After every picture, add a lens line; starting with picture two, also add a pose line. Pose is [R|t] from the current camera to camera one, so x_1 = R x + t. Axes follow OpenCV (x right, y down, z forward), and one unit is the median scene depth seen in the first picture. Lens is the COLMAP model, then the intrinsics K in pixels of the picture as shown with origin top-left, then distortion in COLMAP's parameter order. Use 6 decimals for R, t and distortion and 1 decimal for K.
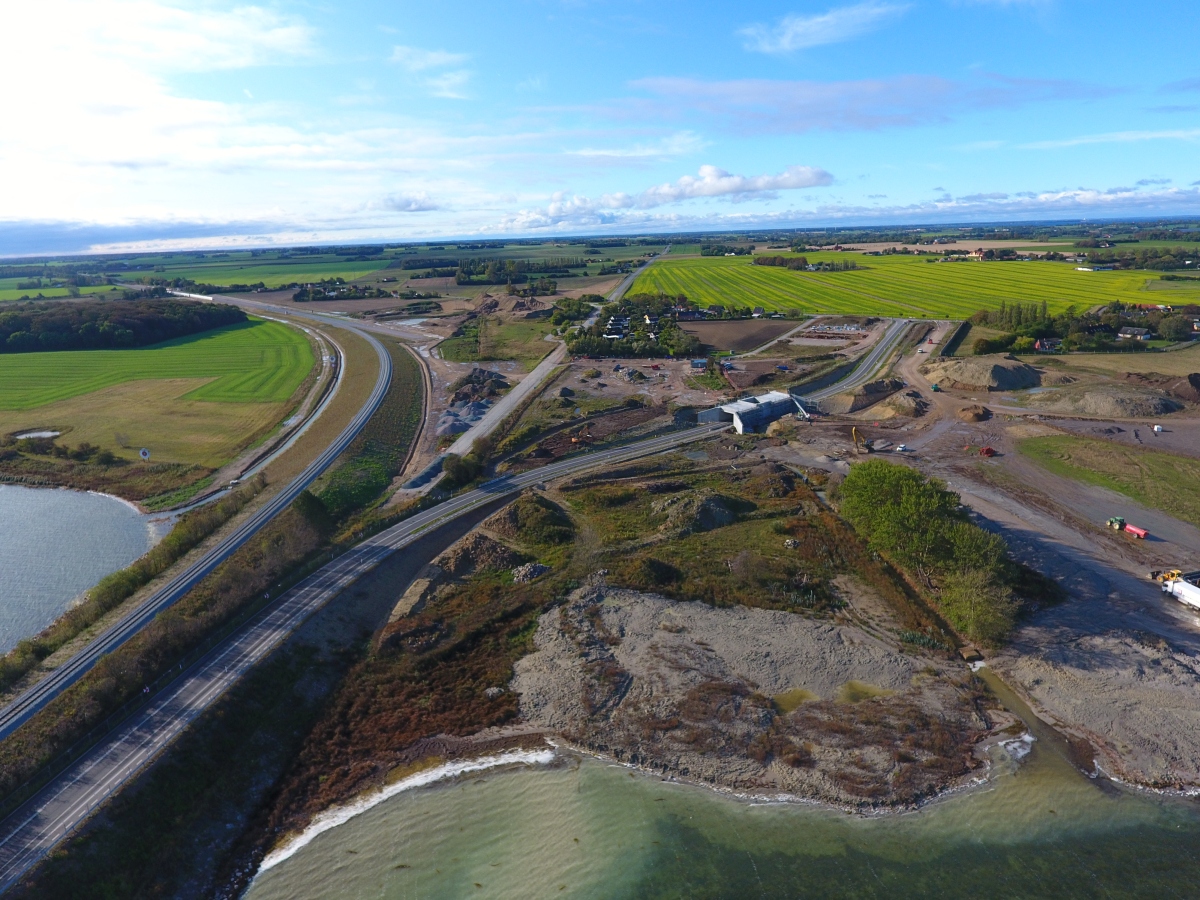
lens RADIAL K [[700.1, 0, 600.1], [0, 700.1, 434.1], [0, 0, 1]] dist [-0.005862, 0.000792]
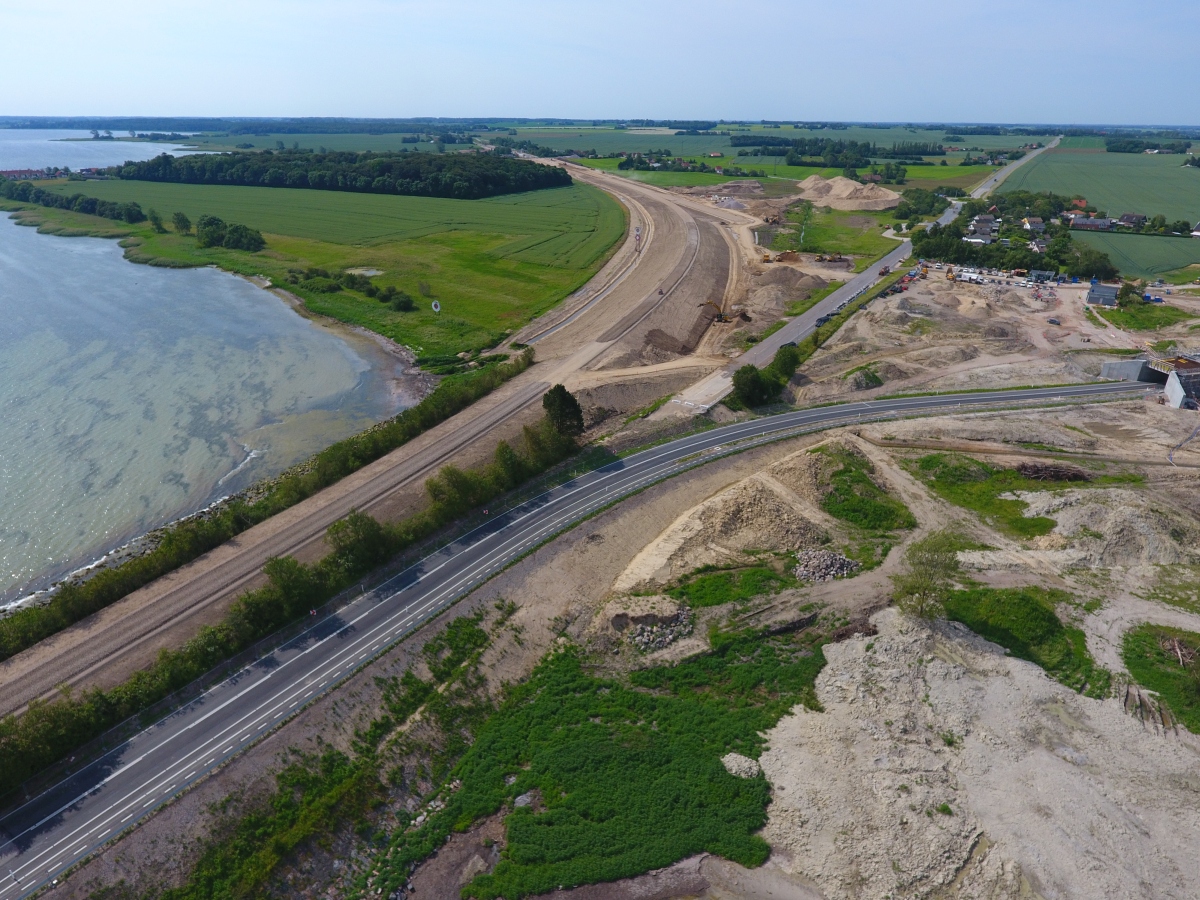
lens RADIAL K [[700.1, 0, 600.1], [0, 700.1, 434.1], [0, 0, 1]] dist [-0.005862, 0.000792]
pose [[0.902424, 0.214264, -0.373794, -0.017434], [-0.155267, 0.971010, 0.181747, -0.004408], [0.401900, -0.105975, 0.909531, 0.074215]]
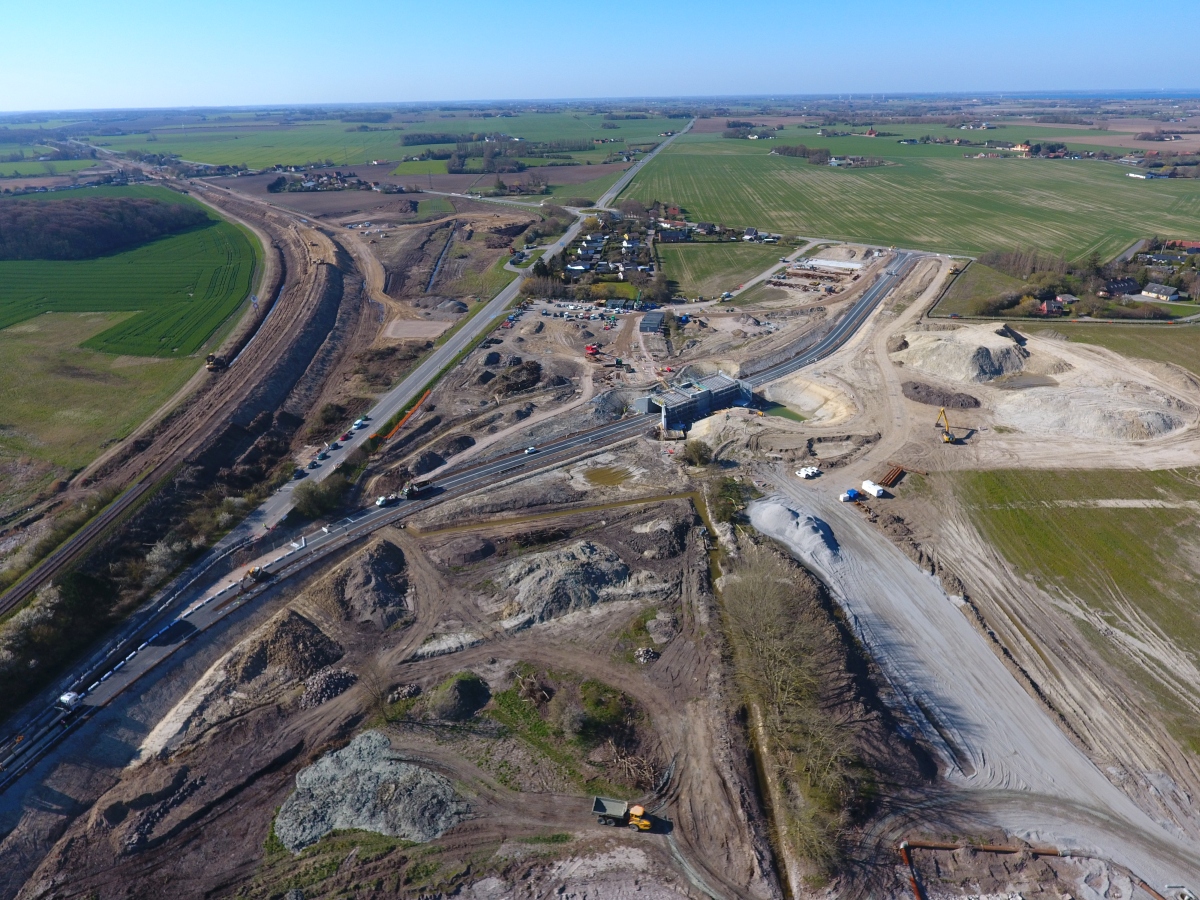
lens RADIAL K [[700.1, 0, 600.1], [0, 700.1, 434.1], [0, 0, 1]] dist [-0.005862, 0.000792]
pose [[0.999013, 0.032841, -0.029894, 0.063029], [-0.027157, 0.984390, 0.173894, -0.065852], [0.035138, -0.172911, 0.984311, 0.056197]]
